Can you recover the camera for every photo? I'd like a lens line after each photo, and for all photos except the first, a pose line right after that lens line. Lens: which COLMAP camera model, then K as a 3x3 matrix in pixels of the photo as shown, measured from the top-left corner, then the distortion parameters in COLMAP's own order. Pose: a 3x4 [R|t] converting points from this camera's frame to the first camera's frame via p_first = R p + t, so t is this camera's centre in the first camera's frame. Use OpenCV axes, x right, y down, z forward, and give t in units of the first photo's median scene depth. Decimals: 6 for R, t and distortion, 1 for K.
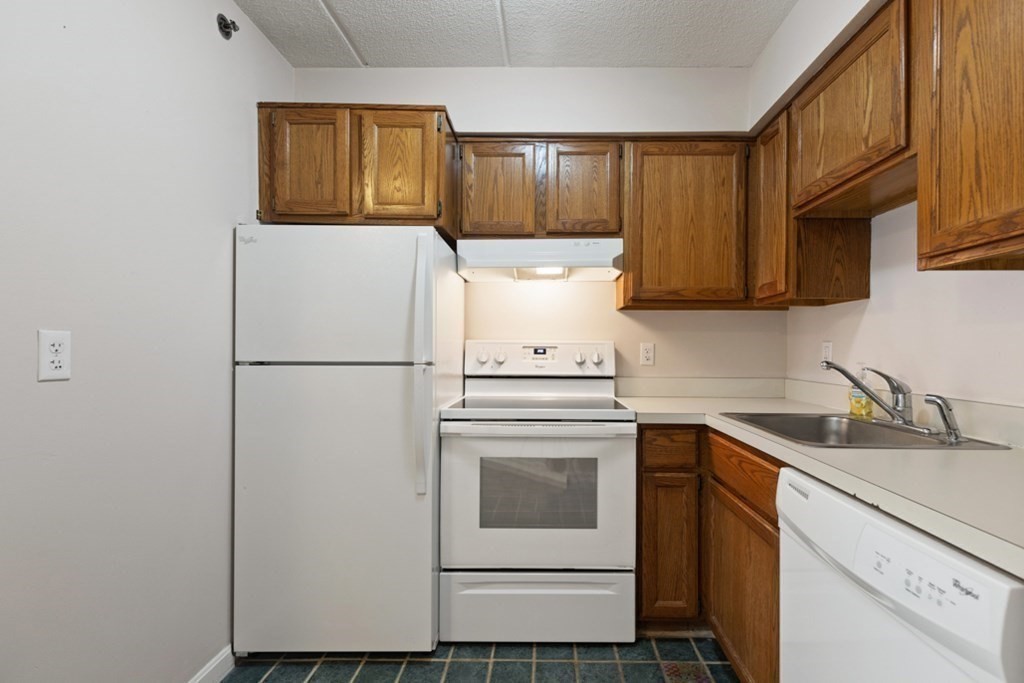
lens RADIAL K [[492.4, 0, 520.6], [0, 492.4, 348.7], [0, 0, 1]] dist [0.002501, 0.001488]
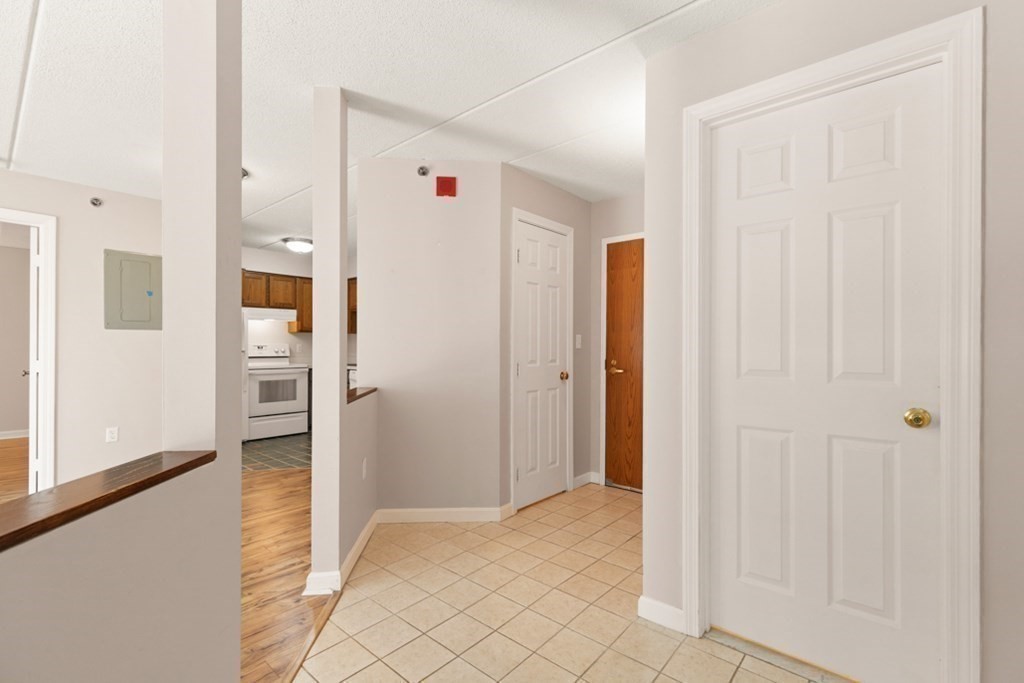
lens RADIAL K [[467.0, 0, 510.8], [0, 467.0, 344.9], [0, 0, 1]] dist [0.008965, -0.003301]
pose [[0.647639, -0.002616, 0.761942, -1.149241], [0.004637, 0.999989, -0.000507, -0.002825], [-0.761933, 0.003861, 0.647645, -1.888570]]
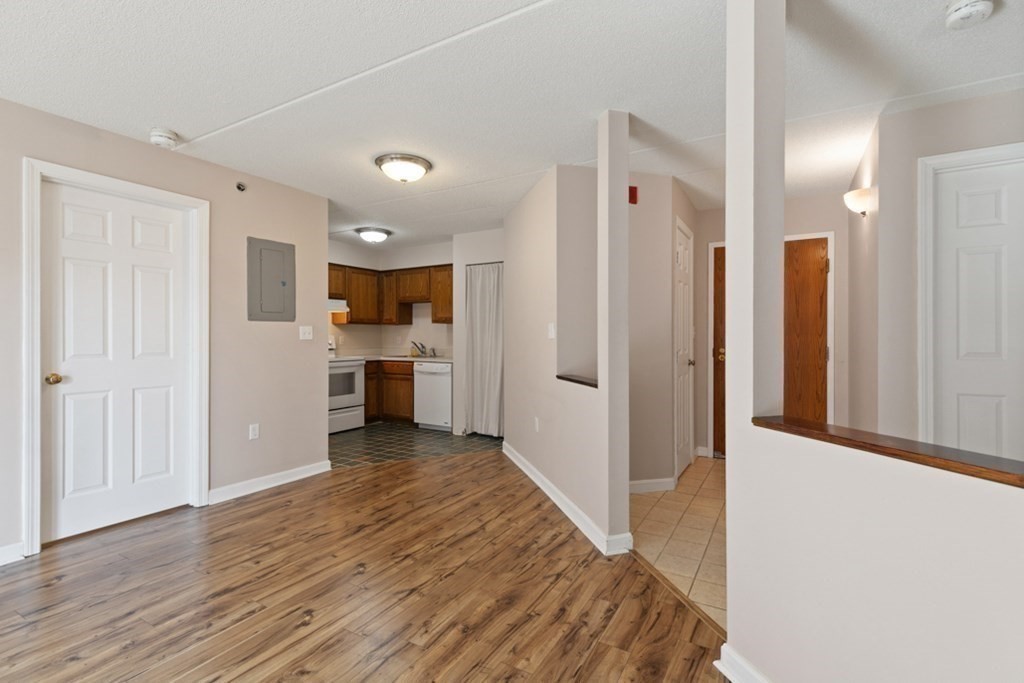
lens RADIAL K [[467.0, 0, 523.6], [0, 467.0, 336.0], [0, 0, 1]] dist [0.008965, -0.003301]
pose [[0.482402, -0.004230, 0.875940, -1.758091], [0.008237, 0.999966, 0.000293, -0.007488], [-0.875911, 0.007074, 0.482421, -1.286145]]
